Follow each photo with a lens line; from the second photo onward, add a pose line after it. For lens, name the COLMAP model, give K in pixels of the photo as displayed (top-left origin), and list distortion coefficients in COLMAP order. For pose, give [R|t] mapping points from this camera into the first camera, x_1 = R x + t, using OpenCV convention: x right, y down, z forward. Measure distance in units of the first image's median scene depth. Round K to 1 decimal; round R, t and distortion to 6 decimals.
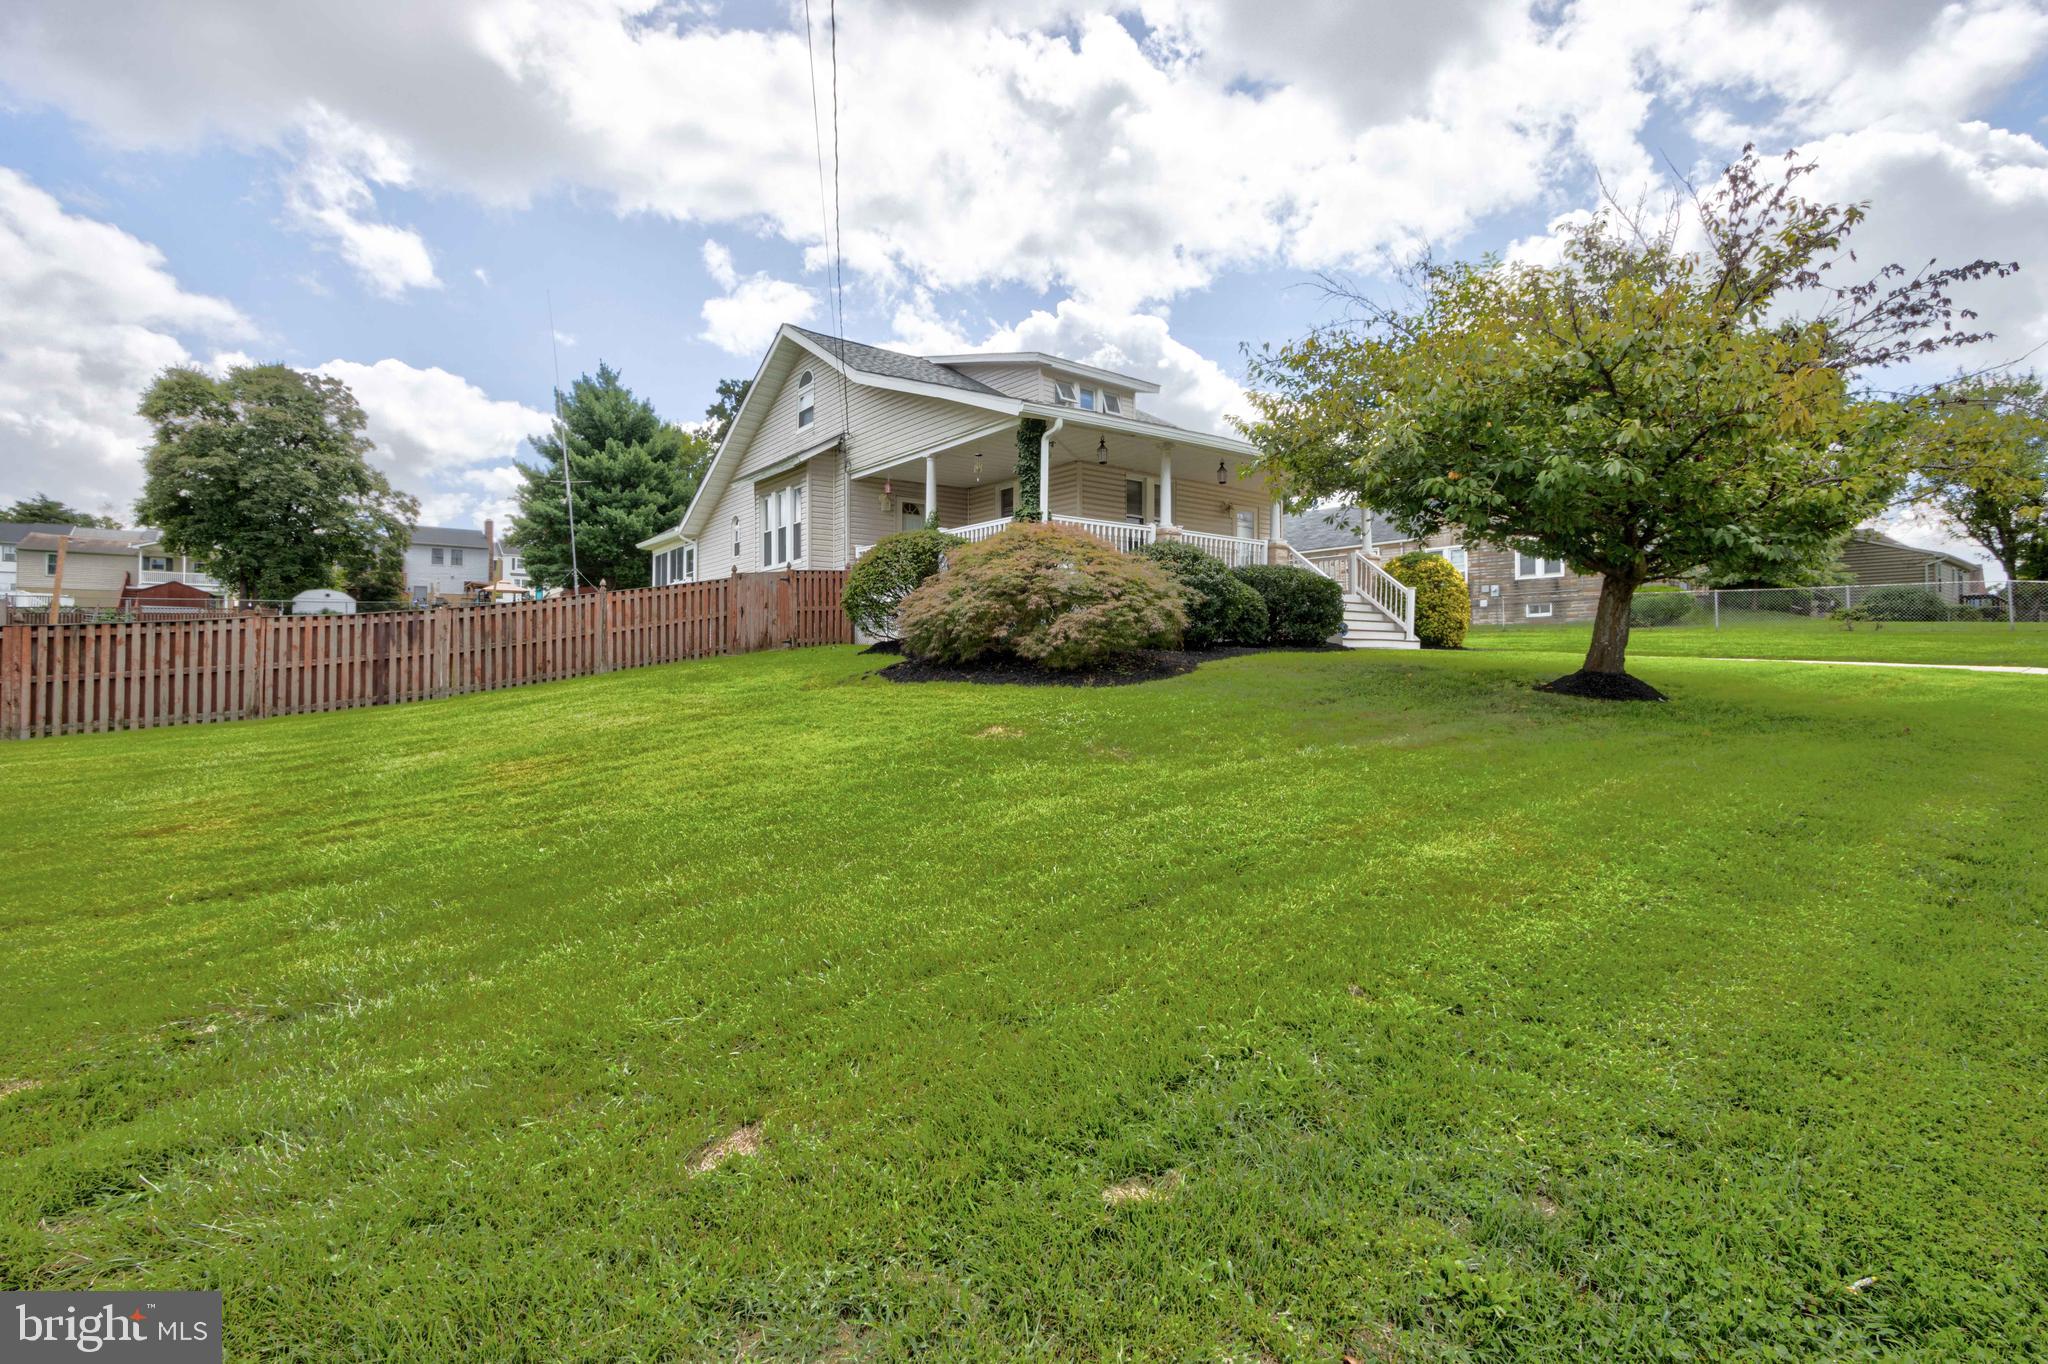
lens RADIAL K [[946.7, 0, 1018.0], [0, 946.7, 663.3], [0, 0, 1]] dist [-0.023341, 0.006431]
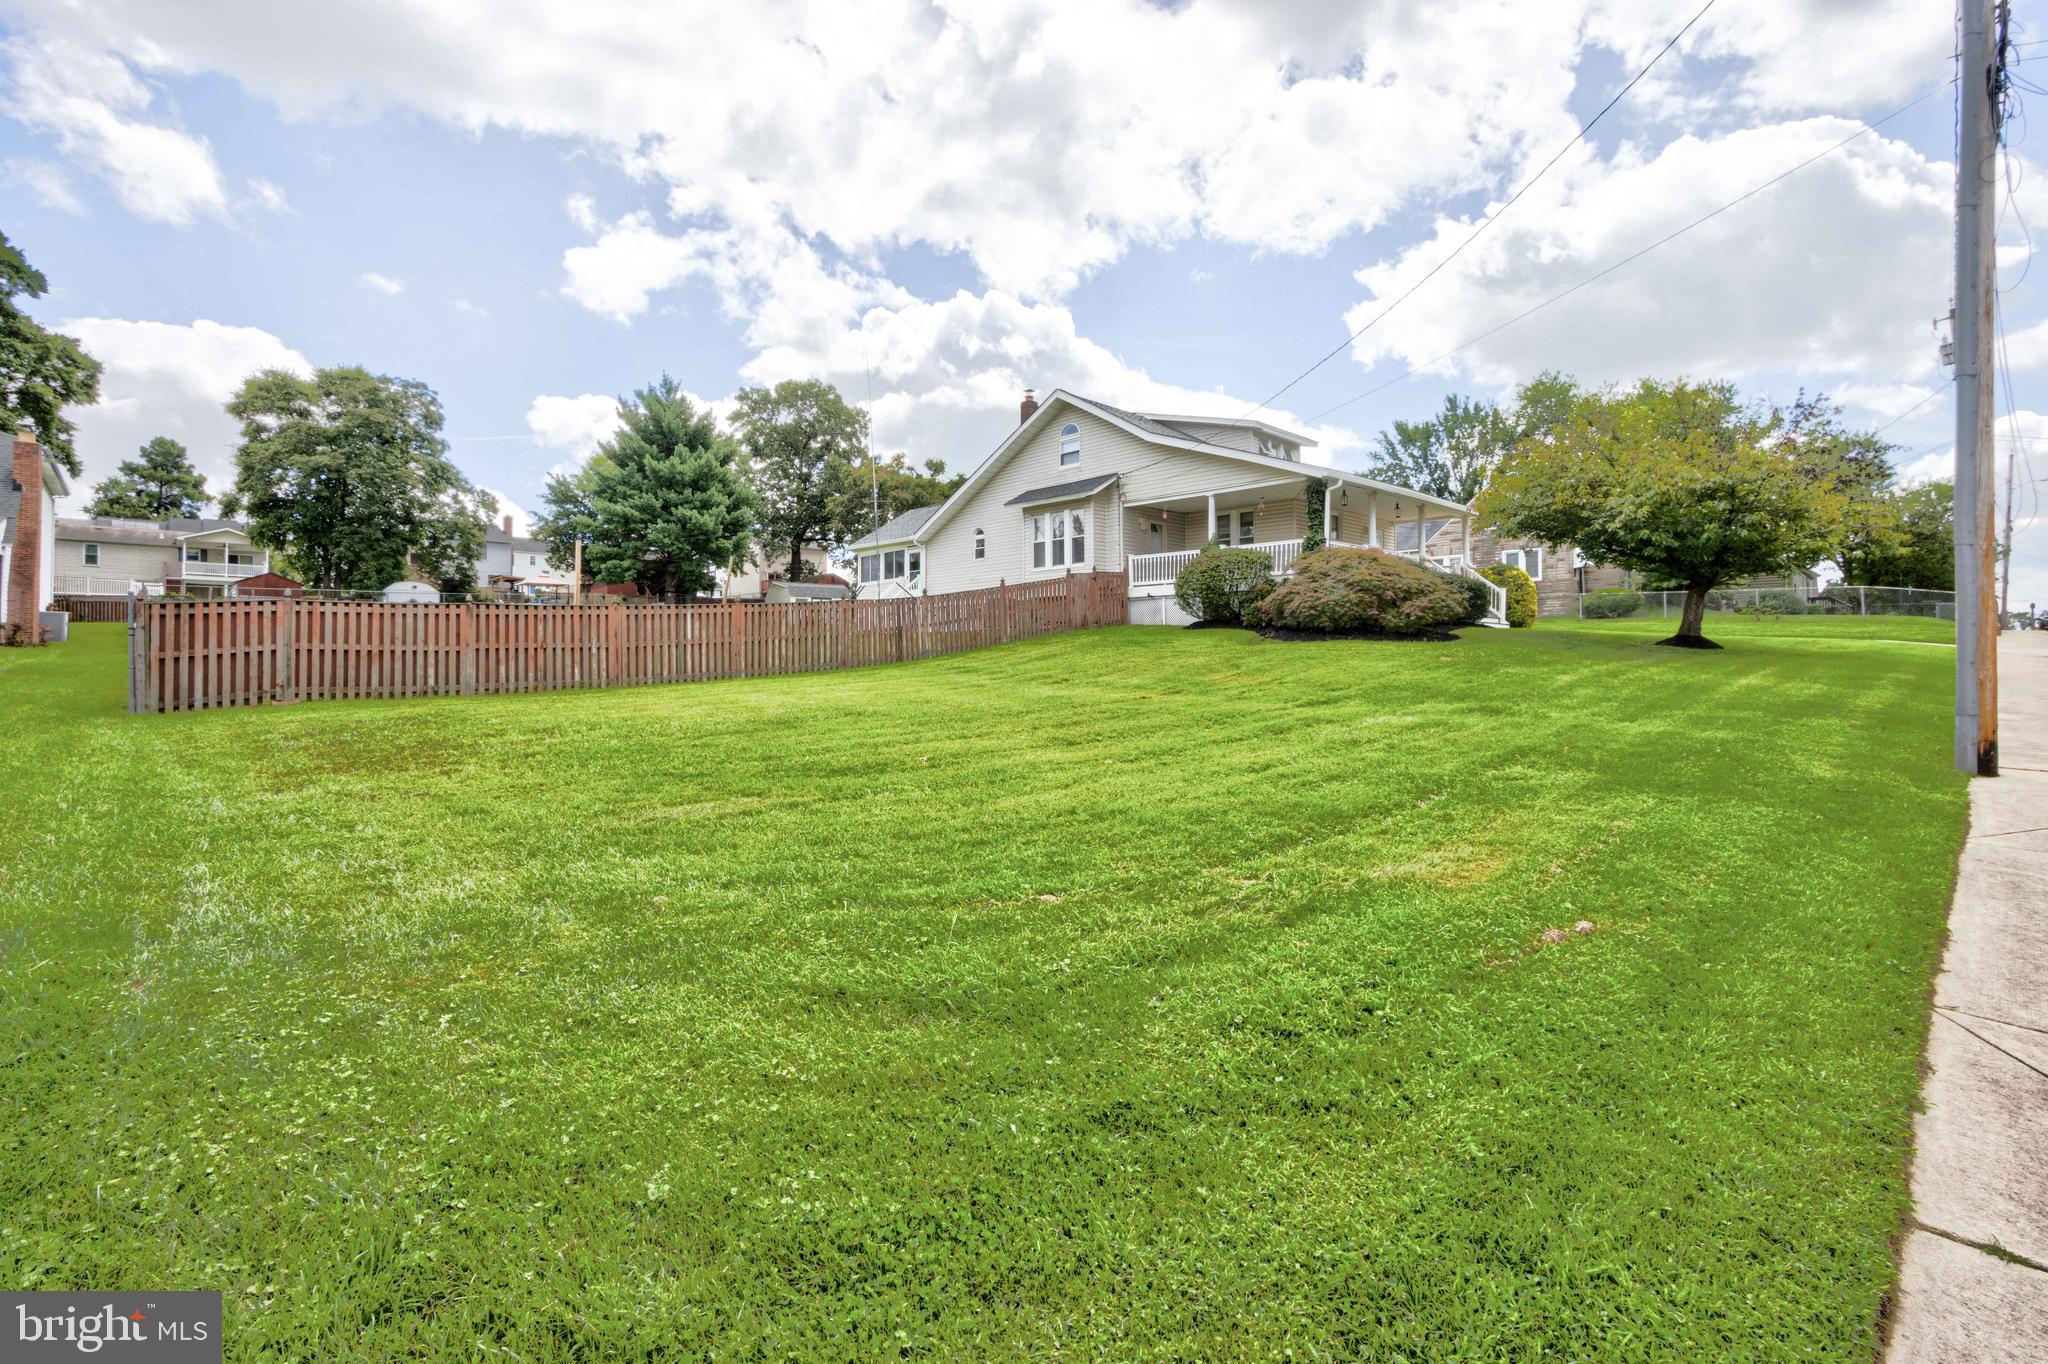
lens RADIAL K [[946.7, 0, 1014.0], [0, 946.7, 666.7], [0, 0, 1]] dist [-0.023341, 0.006431]
pose [[0.994568, -0.000902, 0.104087, -0.441186], [0.000236, 0.999979, 0.006412, 0.029454], [-0.104091, -0.006352, 0.994547, -0.340739]]
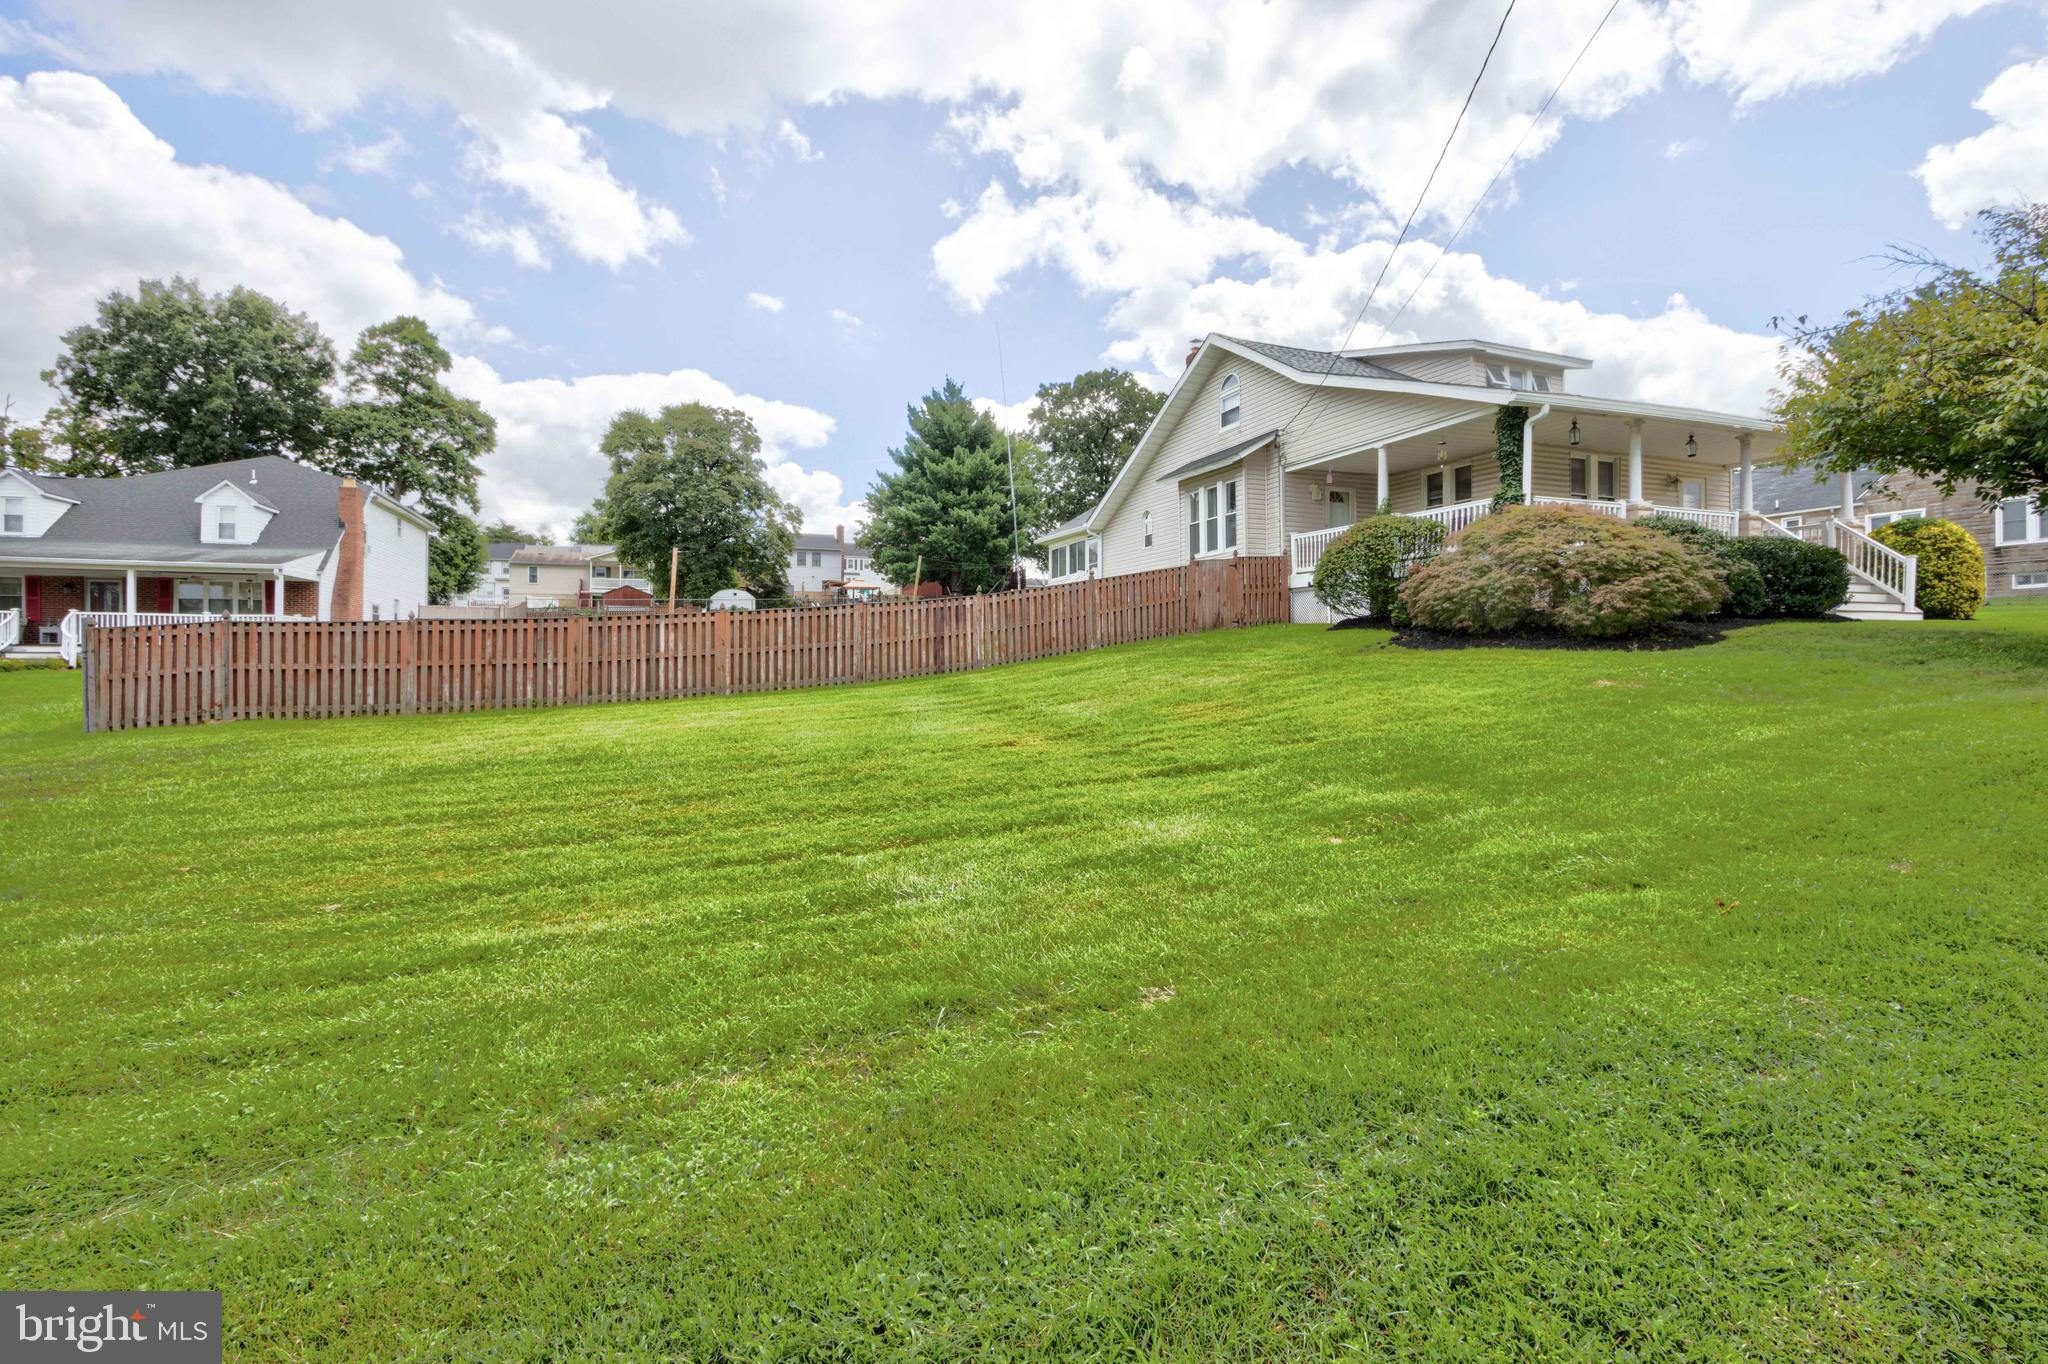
lens RADIAL K [[946.7, 0, 1013.1], [0, 946.7, 669.0], [0, 0, 1]] dist [-0.023341, 0.006431]
pose [[0.958484, 0.001042, -0.285144, -0.152171], [0.003500, 0.999875, 0.015418, 0.012924], [0.285125, -0.015776, 0.958361, -0.122217]]
